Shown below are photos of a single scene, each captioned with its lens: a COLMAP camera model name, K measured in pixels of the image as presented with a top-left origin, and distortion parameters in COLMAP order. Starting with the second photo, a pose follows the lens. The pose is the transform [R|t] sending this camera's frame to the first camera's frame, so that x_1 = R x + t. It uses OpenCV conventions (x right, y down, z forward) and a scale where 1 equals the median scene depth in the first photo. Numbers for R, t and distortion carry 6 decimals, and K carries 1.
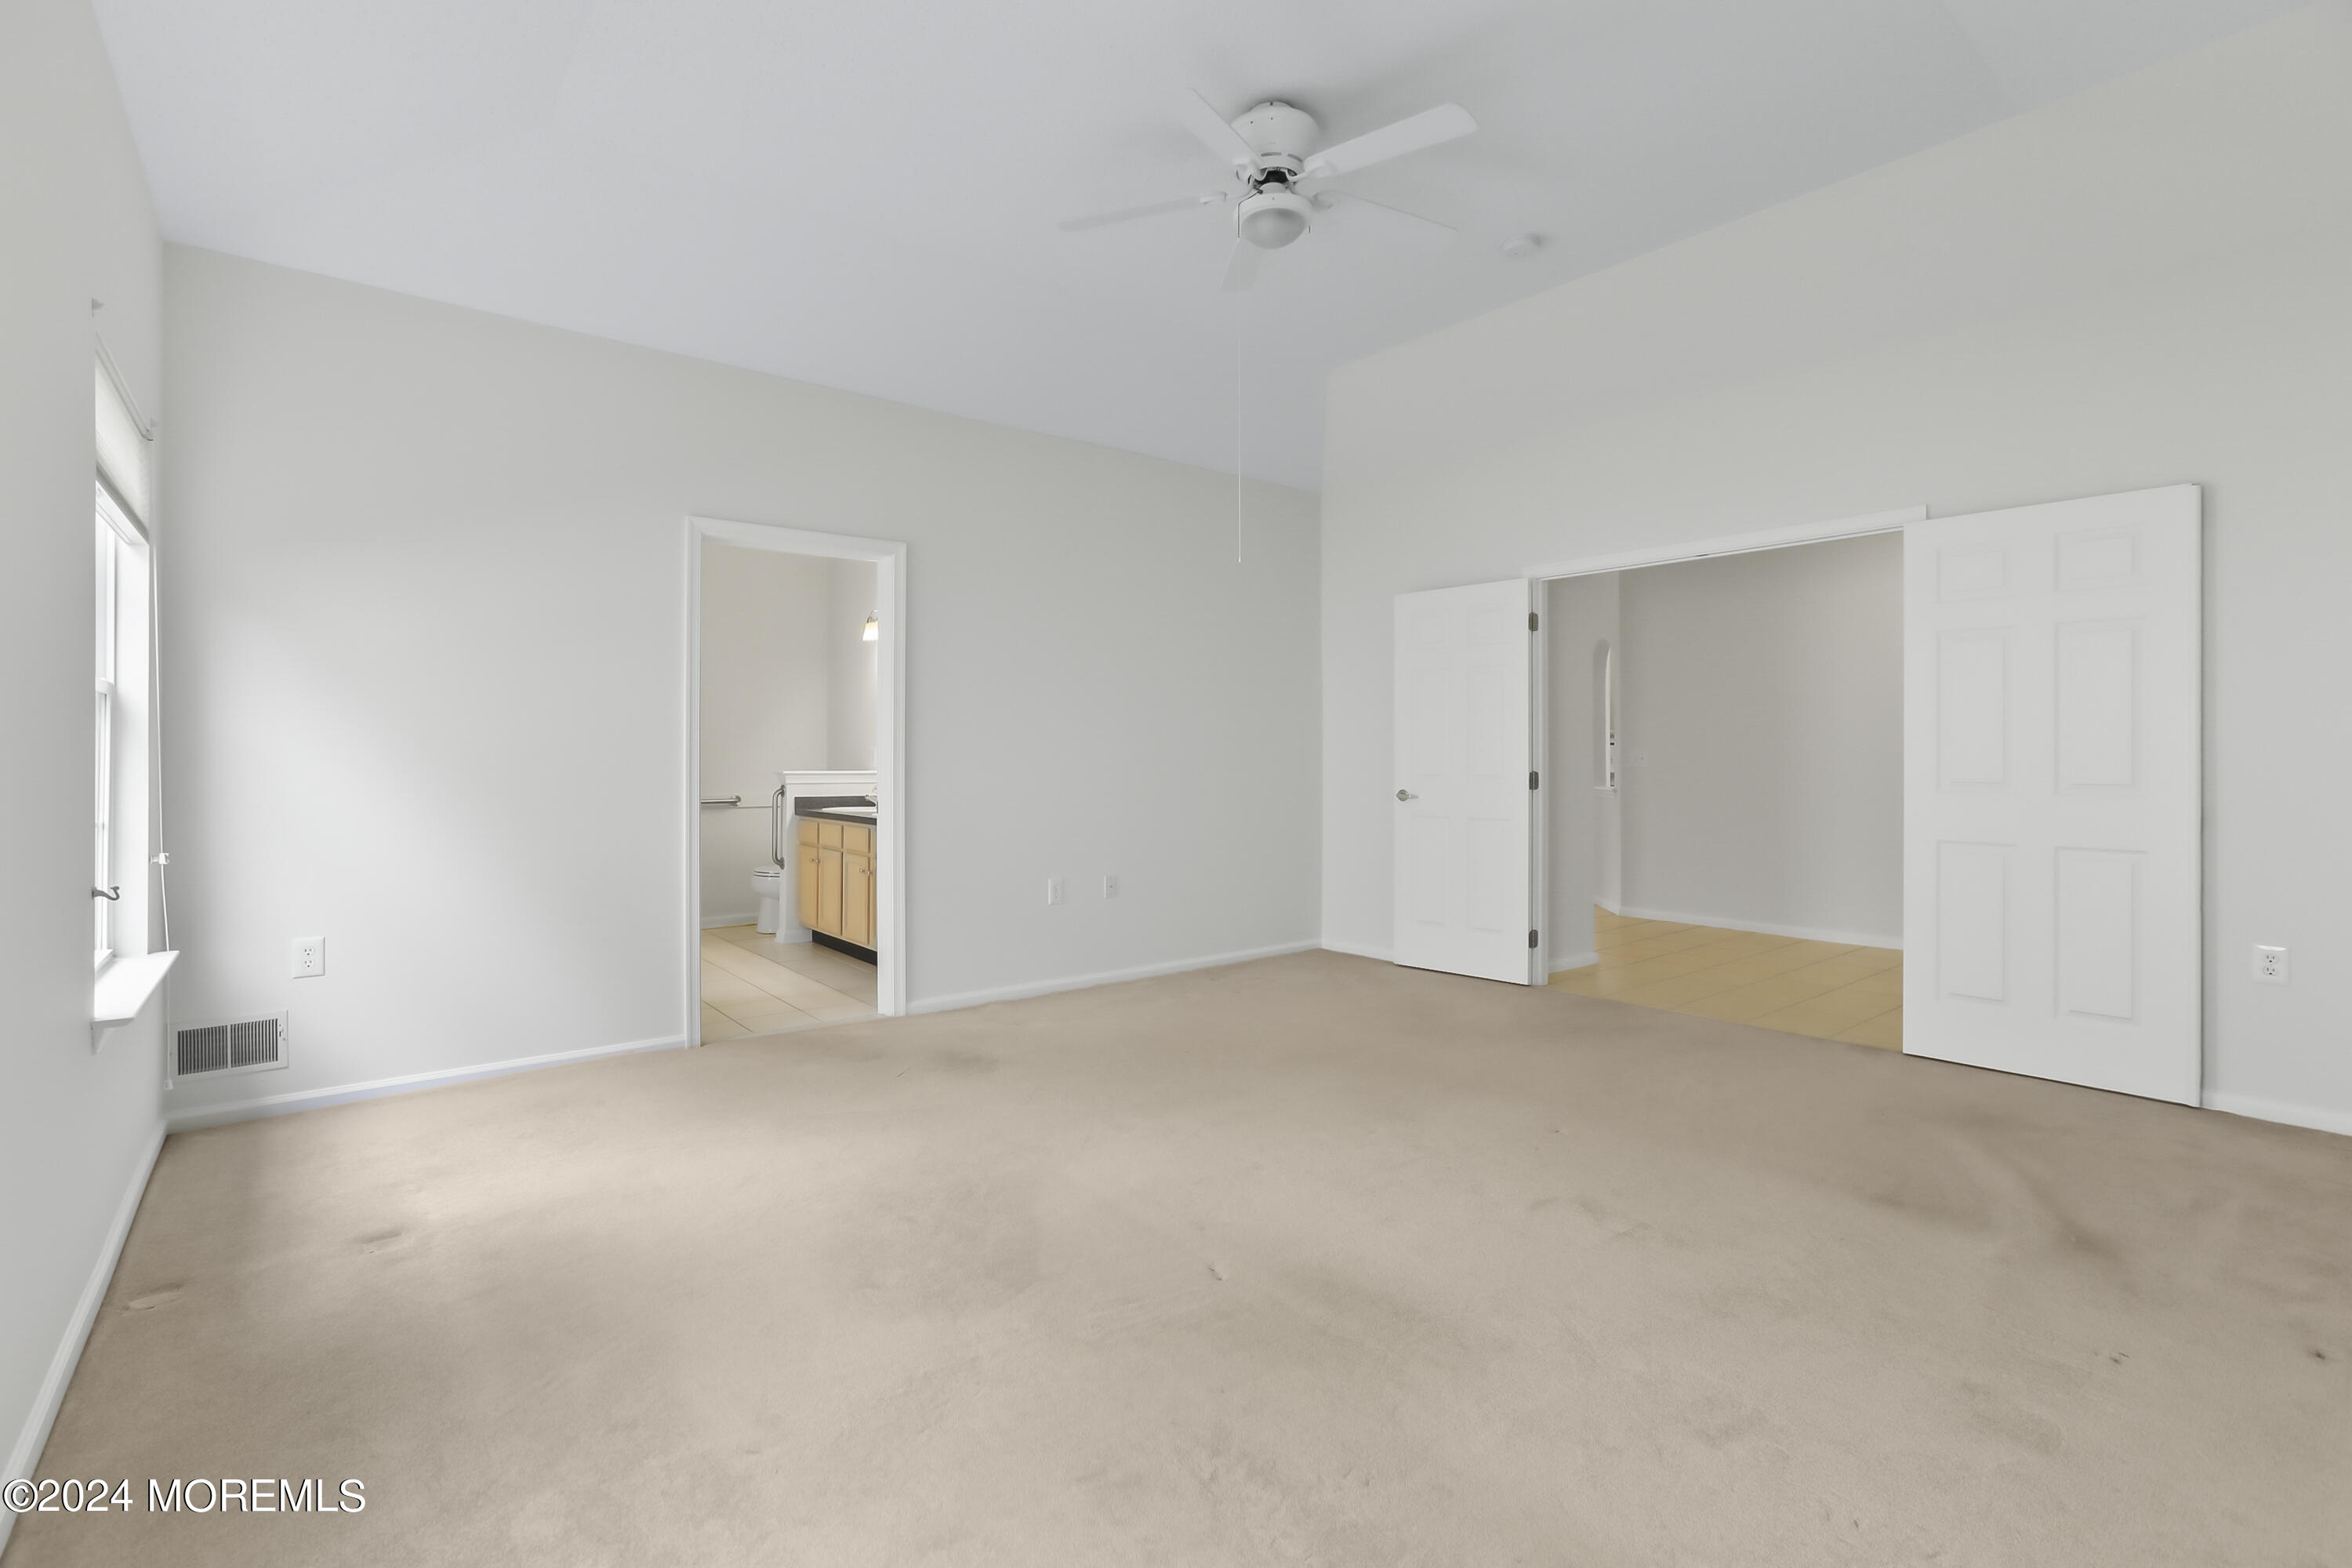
lens RADIAL K [[1062.3, 0, 1177.1], [0, 1062.3, 775.5], [0, 0, 1]] dist [-0.017097, 0.001622]
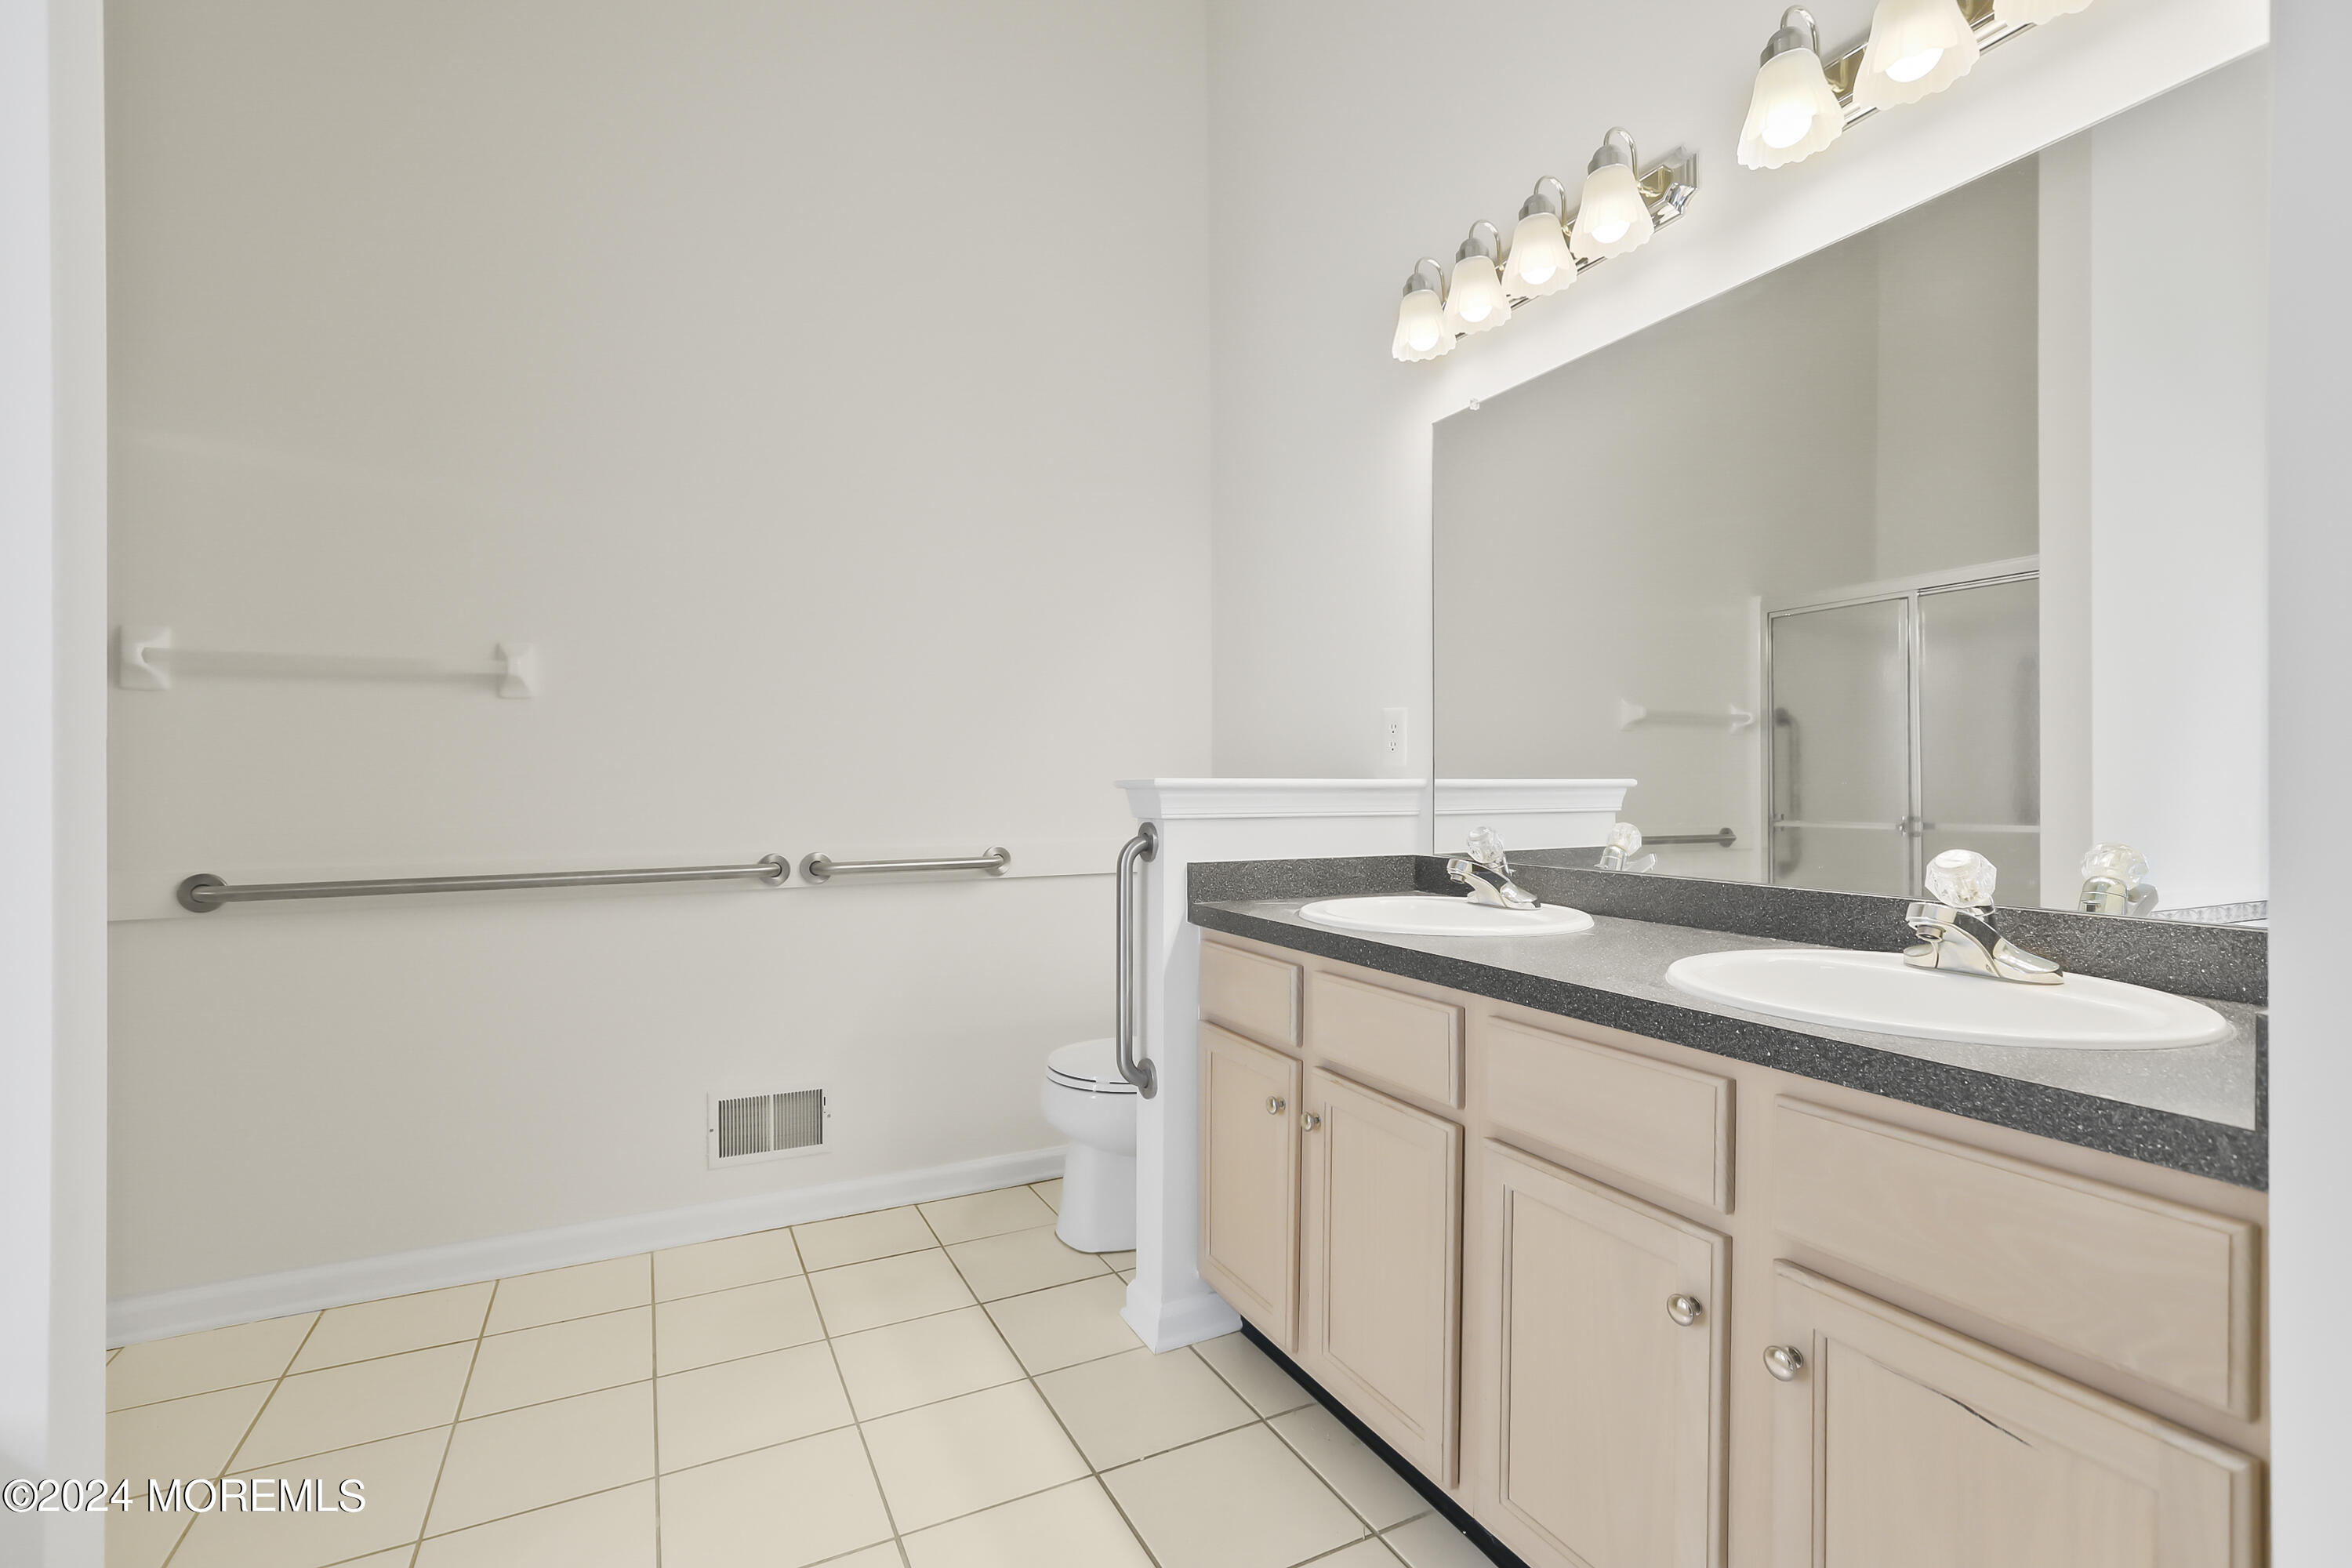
lens RADIAL K [[1062.3, 0, 1167.5], [0, 1062.3, 783.5], [0, 0, 1]] dist [-0.017097, 0.001622]
pose [[0.978638, 0.002302, -0.205578, -0.303900], [-0.002462, 0.999997, -0.000525, -0.002396], [0.205576, 0.001020, 0.978641, 0.700161]]
